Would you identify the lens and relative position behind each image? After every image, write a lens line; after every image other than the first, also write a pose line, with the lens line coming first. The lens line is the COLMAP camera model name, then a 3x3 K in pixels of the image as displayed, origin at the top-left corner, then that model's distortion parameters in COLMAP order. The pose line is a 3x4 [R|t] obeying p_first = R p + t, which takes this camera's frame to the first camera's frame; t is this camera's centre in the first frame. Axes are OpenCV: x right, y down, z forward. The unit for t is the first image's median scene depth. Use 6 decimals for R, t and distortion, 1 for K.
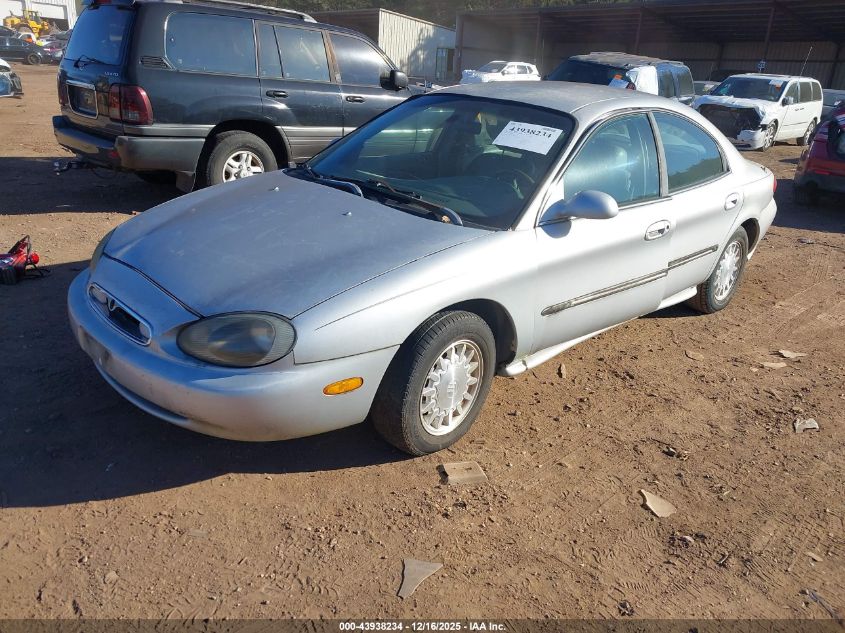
lens RADIAL K [[684.3, 0, 422.5], [0, 684.3, 316.5], [0, 0, 1]] dist [0.019027, 0.003465]
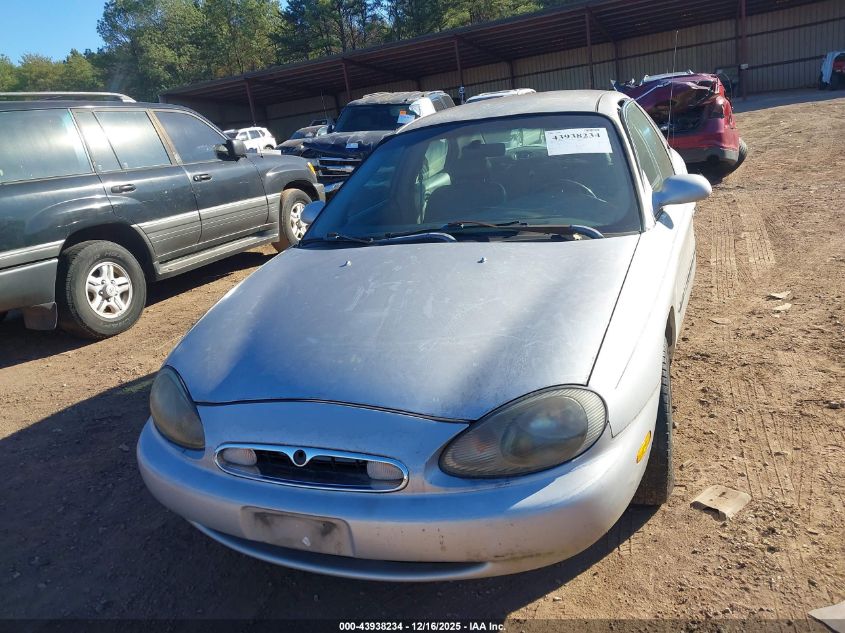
lens RADIAL K [[684.3, 0, 422.5], [0, 684.3, 316.5], [0, 0, 1]] dist [0.019027, 0.003465]
pose [[0.890190, -0.285716, 0.354862, -0.231105], [0.314194, 0.949054, -0.024045, -0.041324], [-0.329914, 0.132901, 0.934609, 0.118412]]
